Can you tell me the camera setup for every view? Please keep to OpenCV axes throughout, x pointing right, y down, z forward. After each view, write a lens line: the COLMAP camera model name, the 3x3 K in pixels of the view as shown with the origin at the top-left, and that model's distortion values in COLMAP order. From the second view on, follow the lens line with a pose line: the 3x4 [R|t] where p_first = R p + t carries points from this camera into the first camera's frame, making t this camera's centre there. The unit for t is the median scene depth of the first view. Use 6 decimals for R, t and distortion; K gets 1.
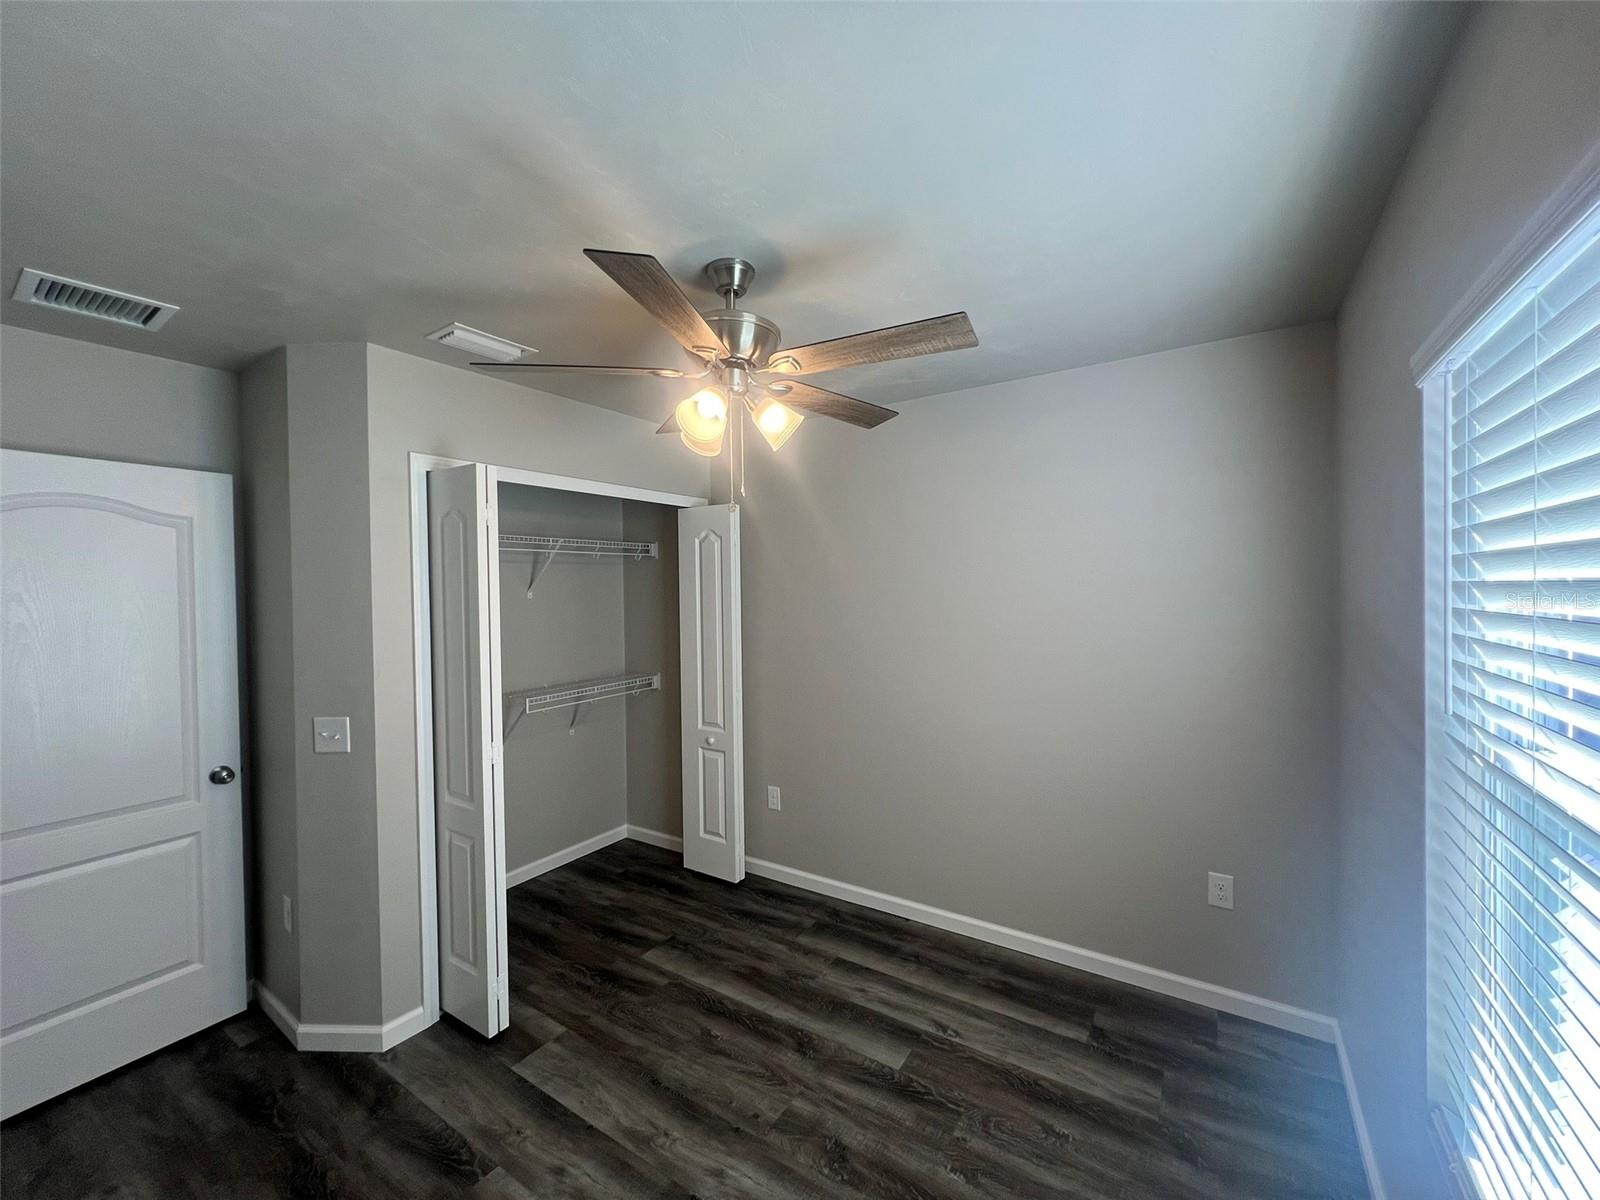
lens RADIAL K [[638.6, 0, 795.9], [0, 638.6, 597.8], [0, 0, 1]] dist [-0.001327, 0.000731]
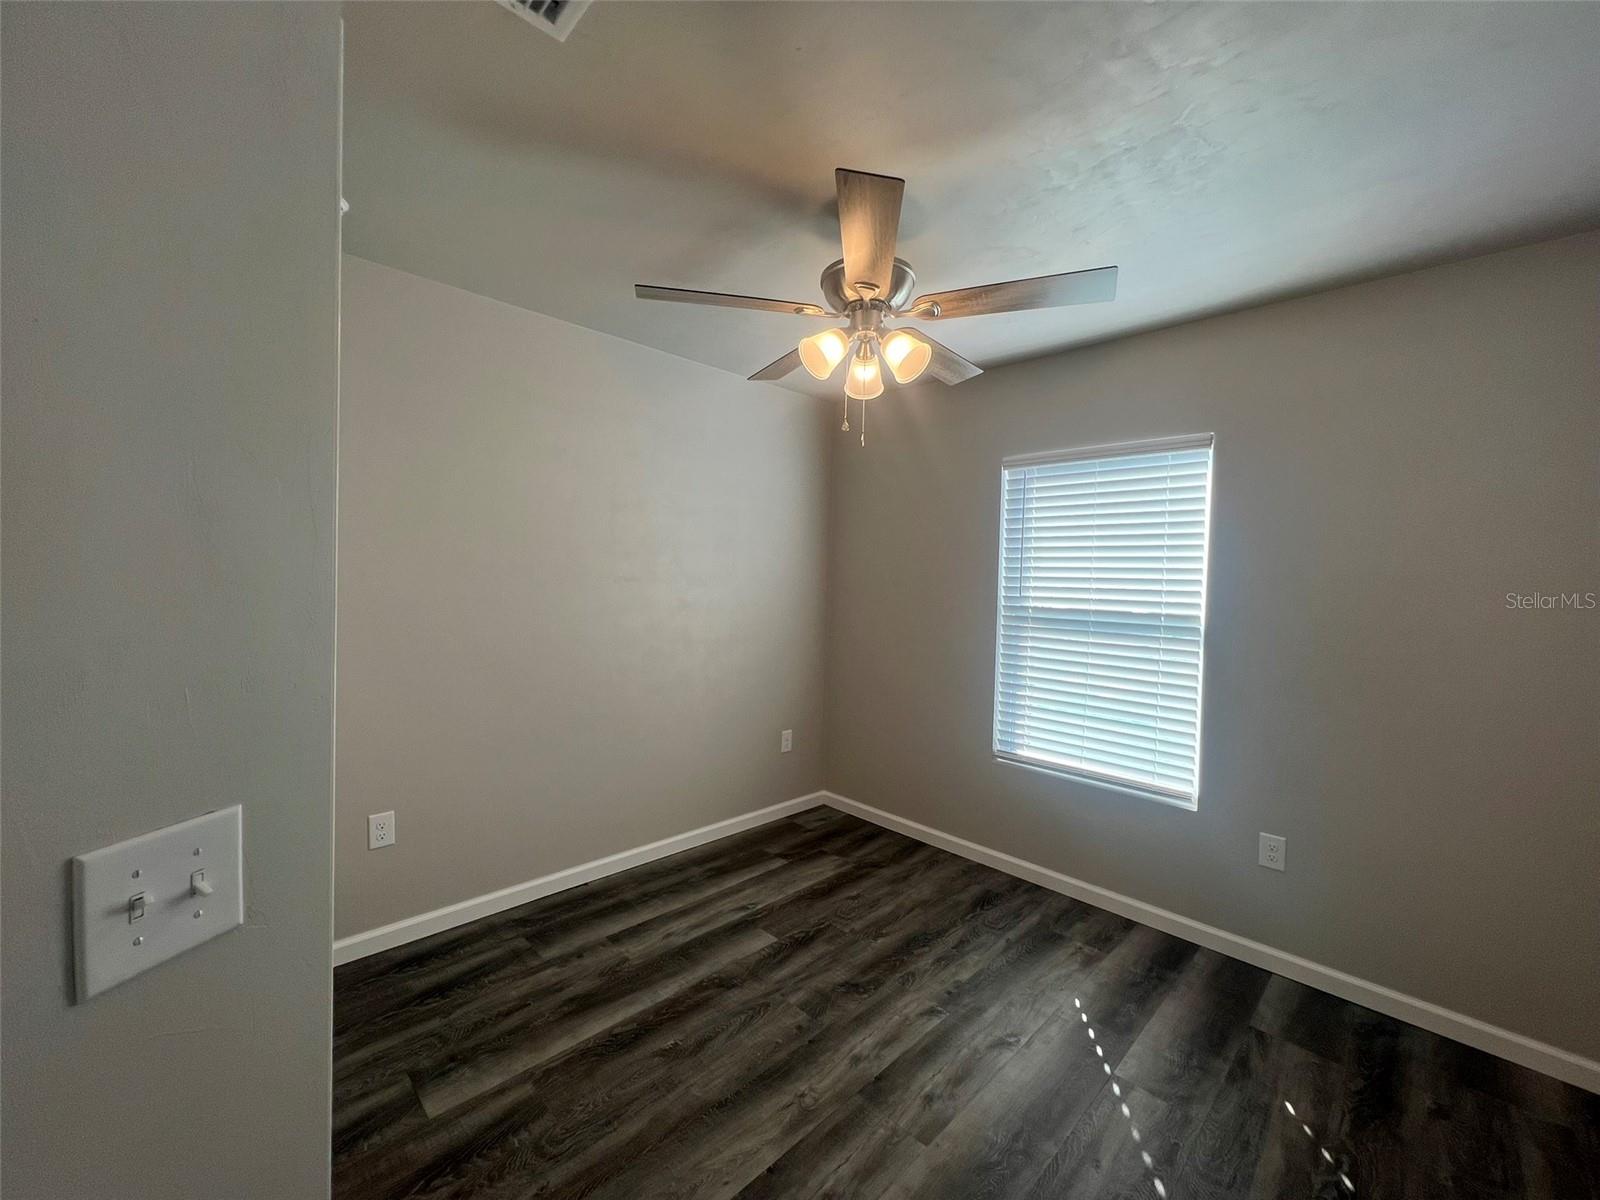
lens RADIAL K [[640.9, 0, 795.9], [0, 640.9, 597.4], [0, 0, 1]] dist [-0.004191, 0.001352]
pose [[0.206052, -0.009291, 0.978497, -0.901233], [-0.019539, 0.999717, 0.013607, 0.082236], [-0.978346, -0.021922, 0.205812, 0.675123]]
